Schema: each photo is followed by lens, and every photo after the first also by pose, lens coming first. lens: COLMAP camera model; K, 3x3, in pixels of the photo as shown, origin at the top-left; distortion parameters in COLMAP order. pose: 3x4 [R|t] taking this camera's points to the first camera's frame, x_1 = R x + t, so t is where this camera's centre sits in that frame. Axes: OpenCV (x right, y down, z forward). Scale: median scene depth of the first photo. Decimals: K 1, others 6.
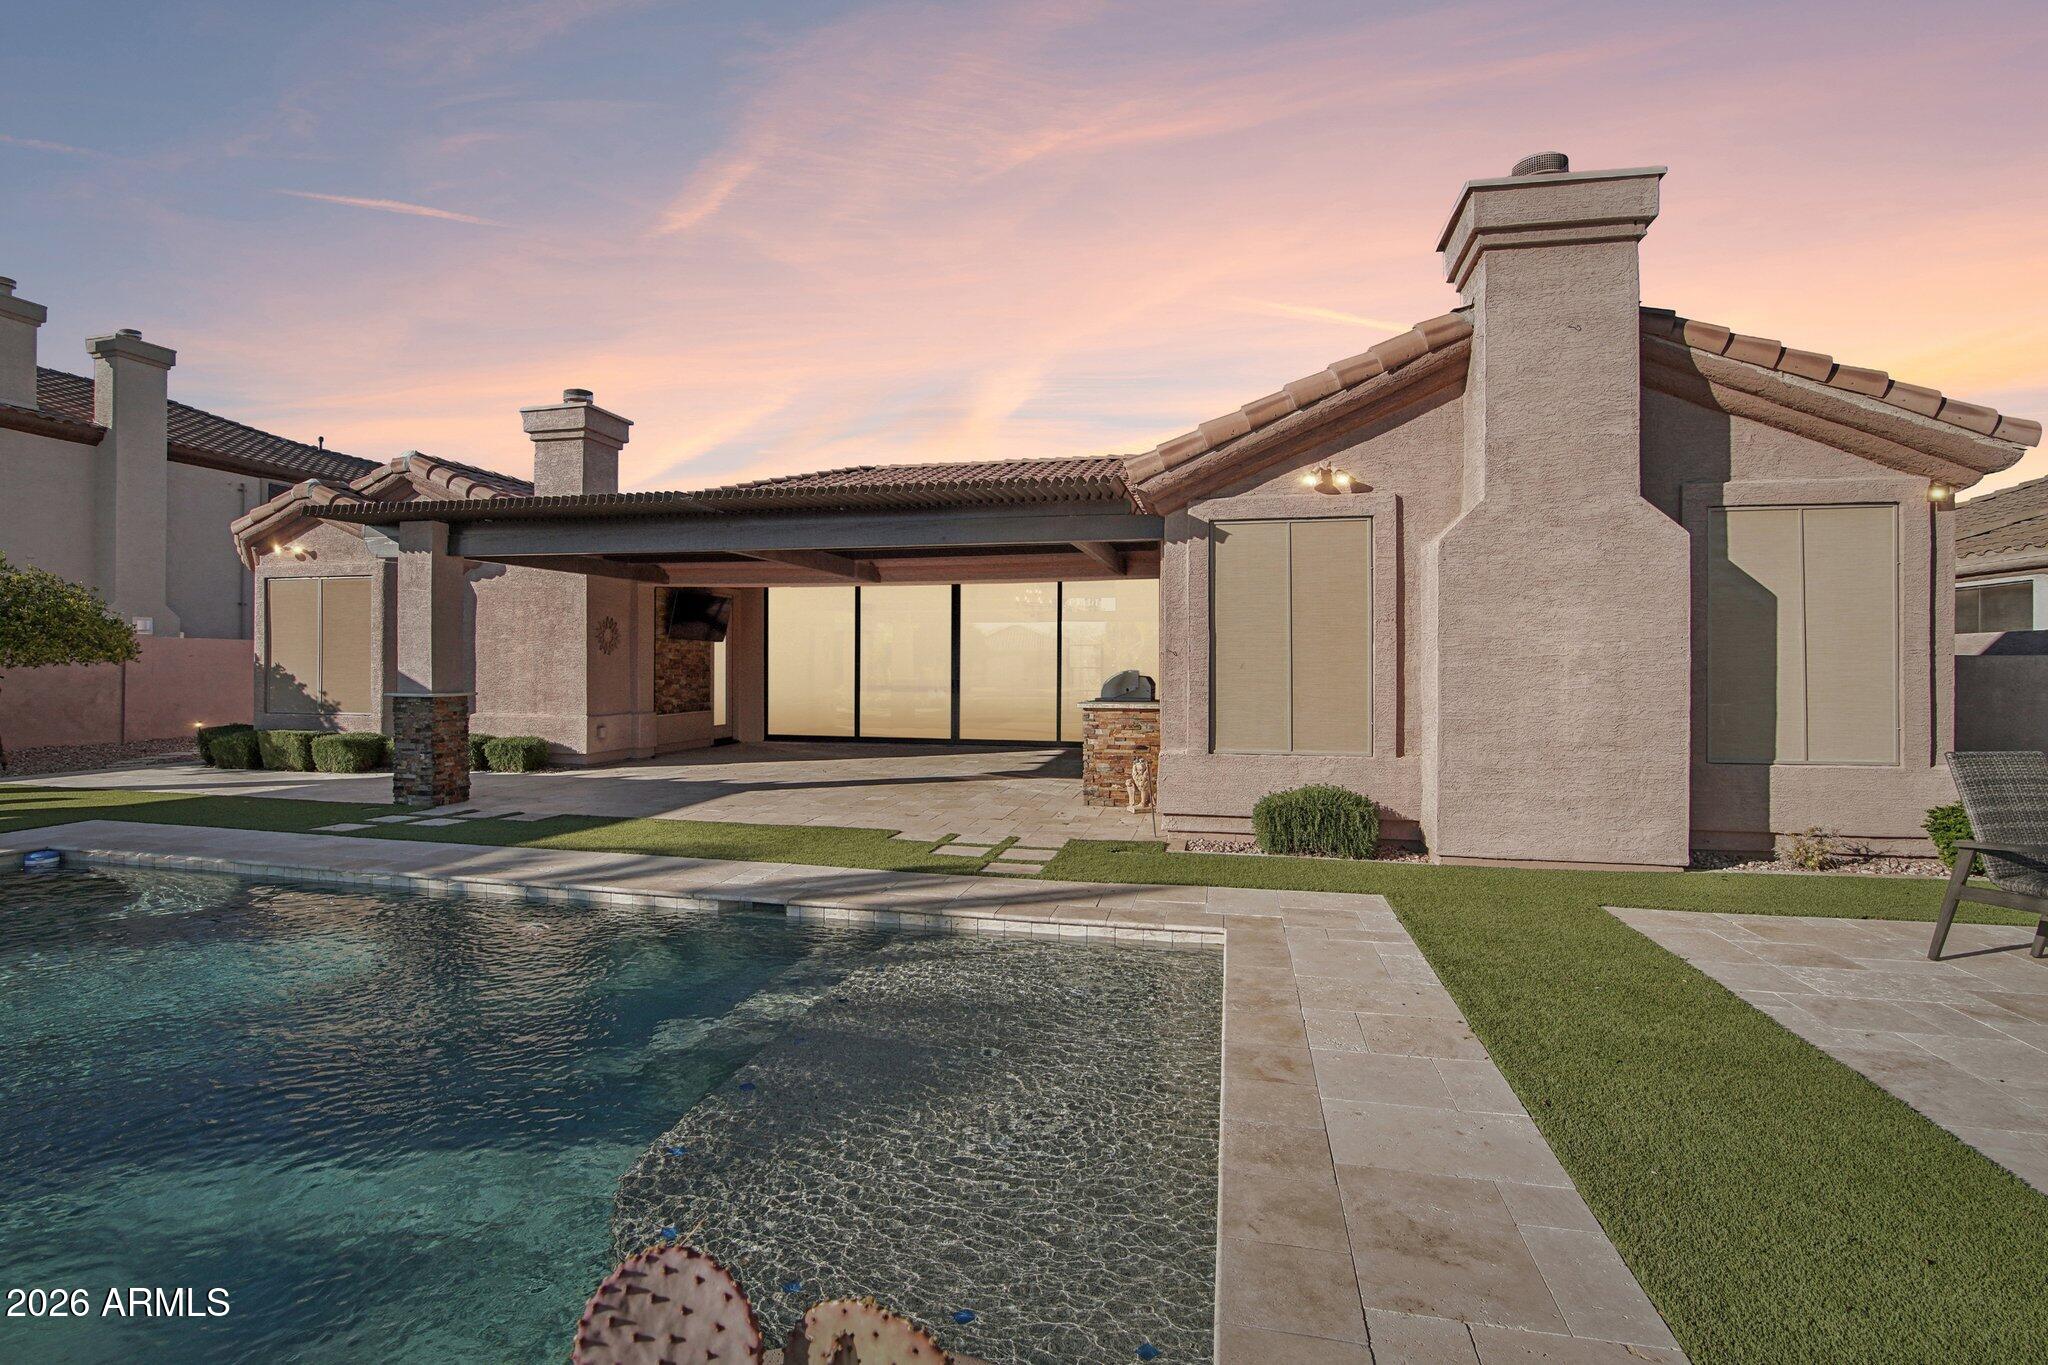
lens RADIAL K [[944.0, 0, 1014.1], [0, 944.0, 668.4], [0, 0, 1]] dist [-0.027851, -0.000022]
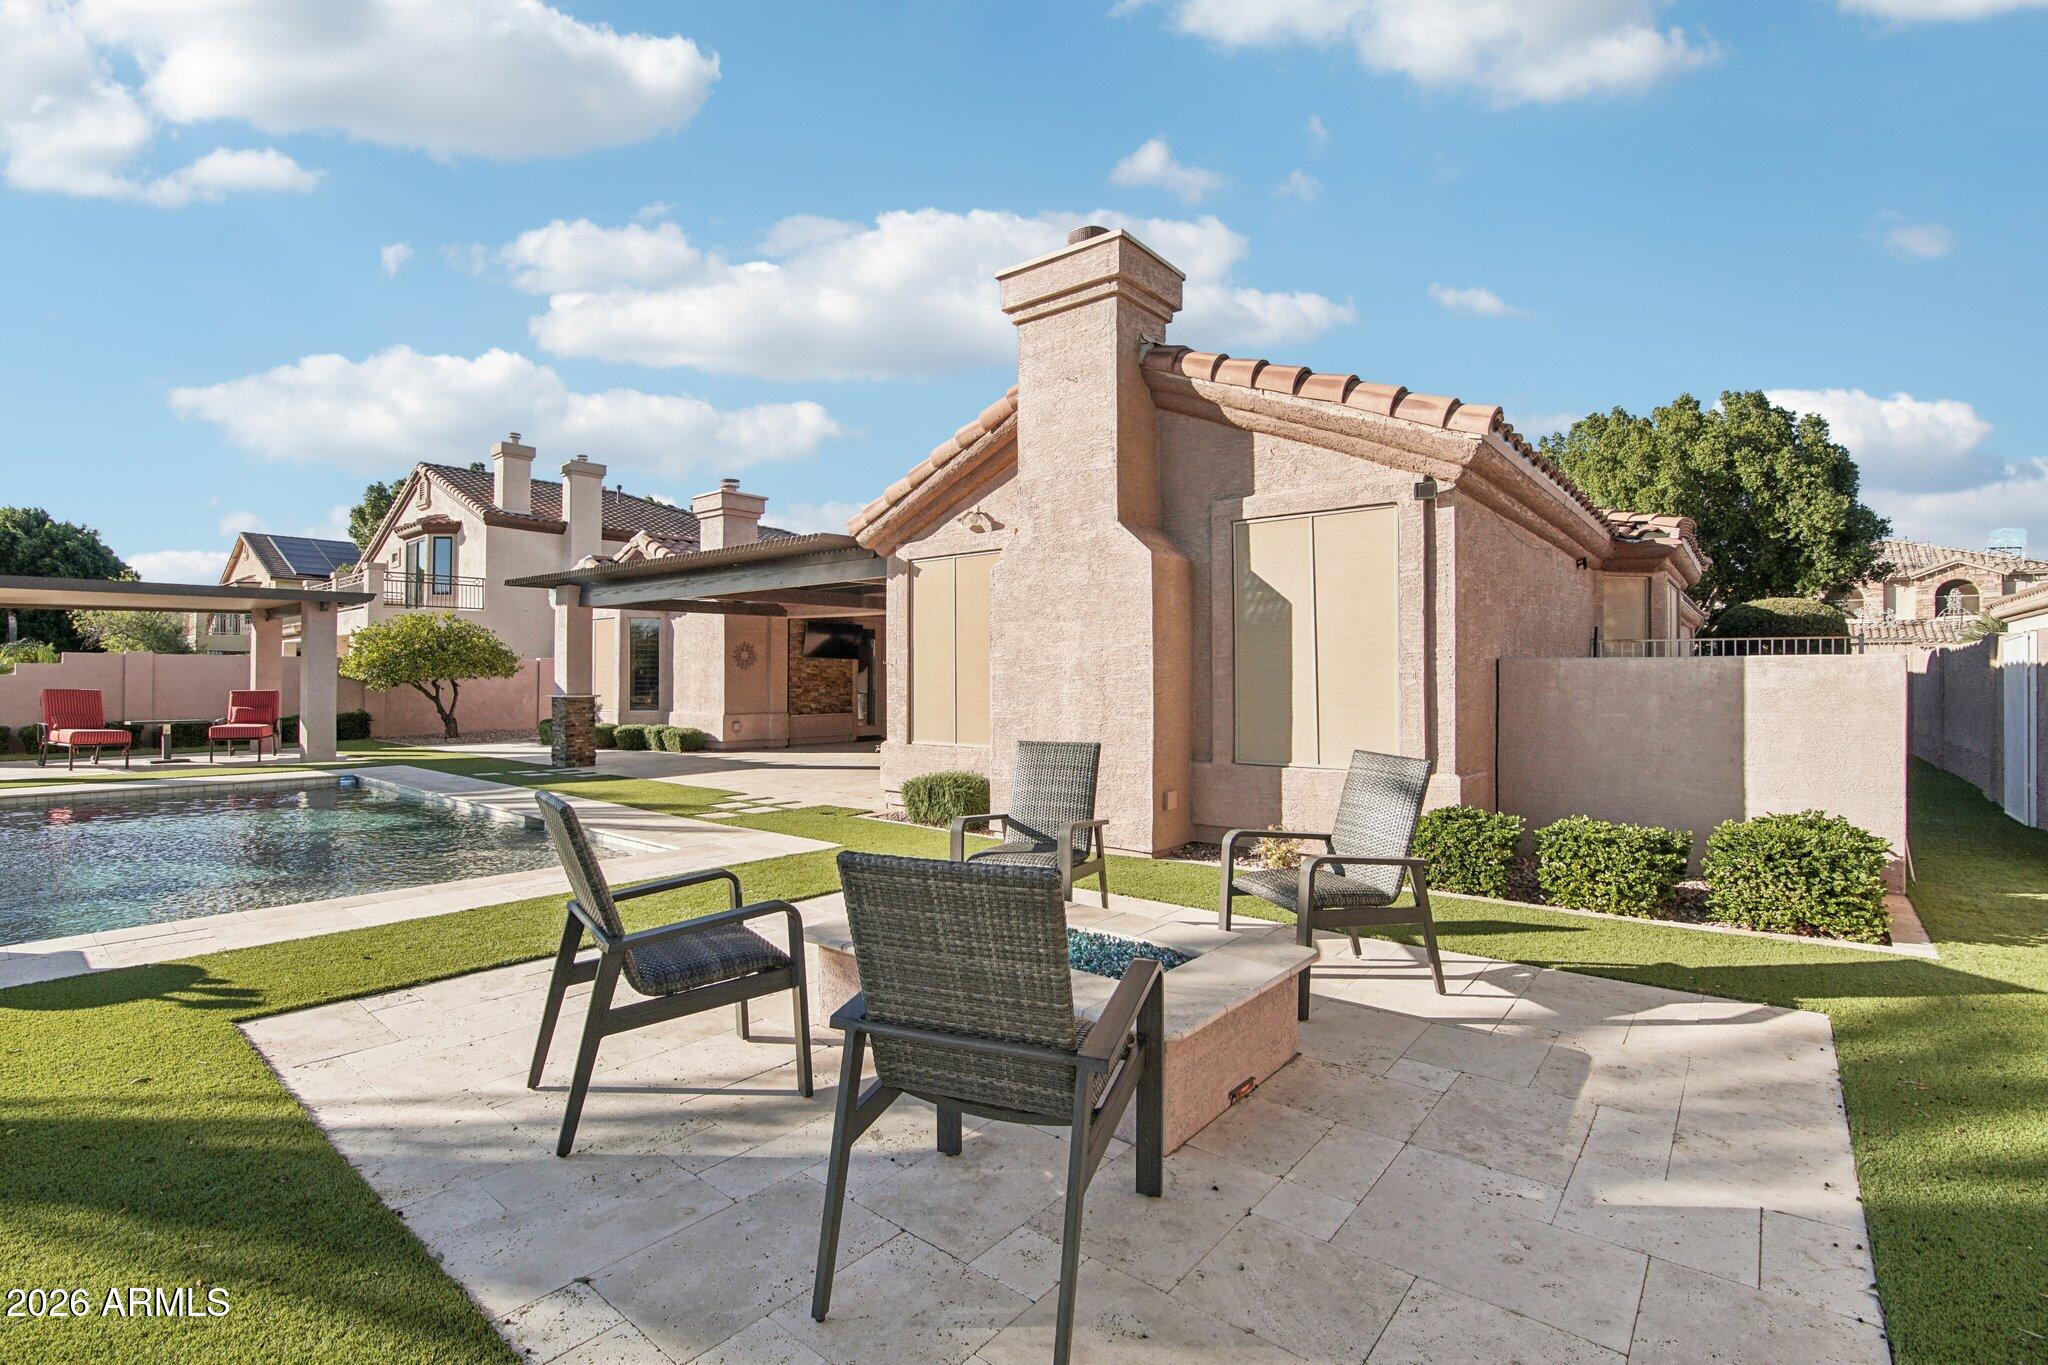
lens RADIAL K [[928.5, 0, 1022.3], [0, 928.5, 669.0], [0, 0, 1]] dist [-0.025914, 0.000051]
pose [[0.893106, -0.008105, -0.449773, 0.899446], [0.001314, 0.999880, -0.015408, 0.009167], [0.449845, 0.013170, 0.893010, -0.044481]]
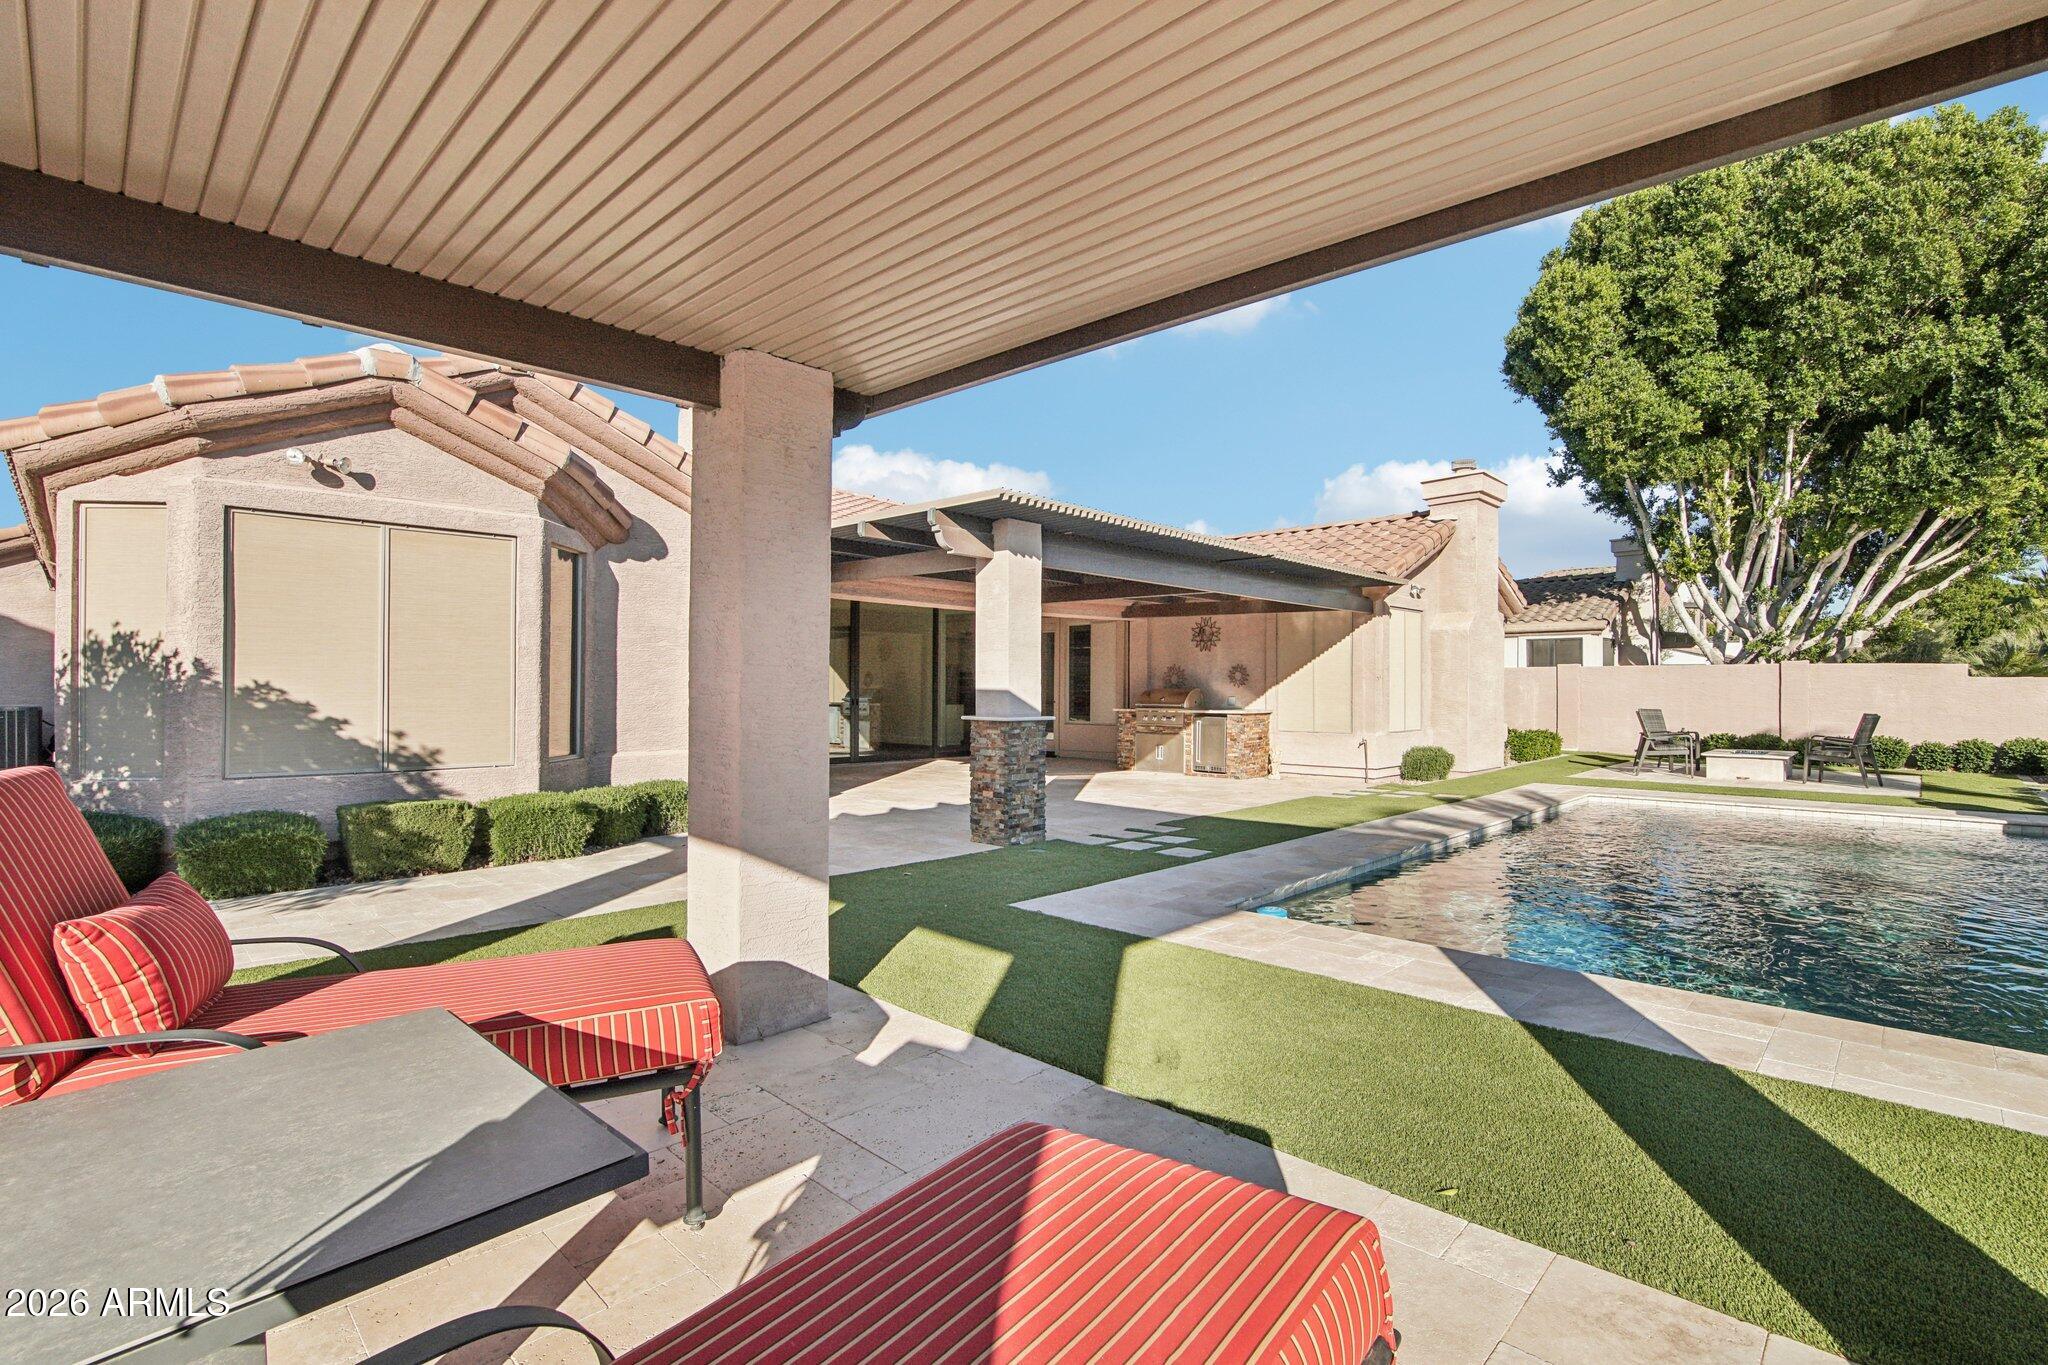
lens RADIAL K [[944.0, 0, 1014.1], [0, 944.0, 668.4], [0, 0, 1]] dist [-0.027851, -0.000022]
pose [[0.528904, 0.016708, 0.848517, -1.766509], [0.002322, 0.999774, -0.021133, 0.000245], [-0.848678, 0.013148, 0.528746, 0.674961]]
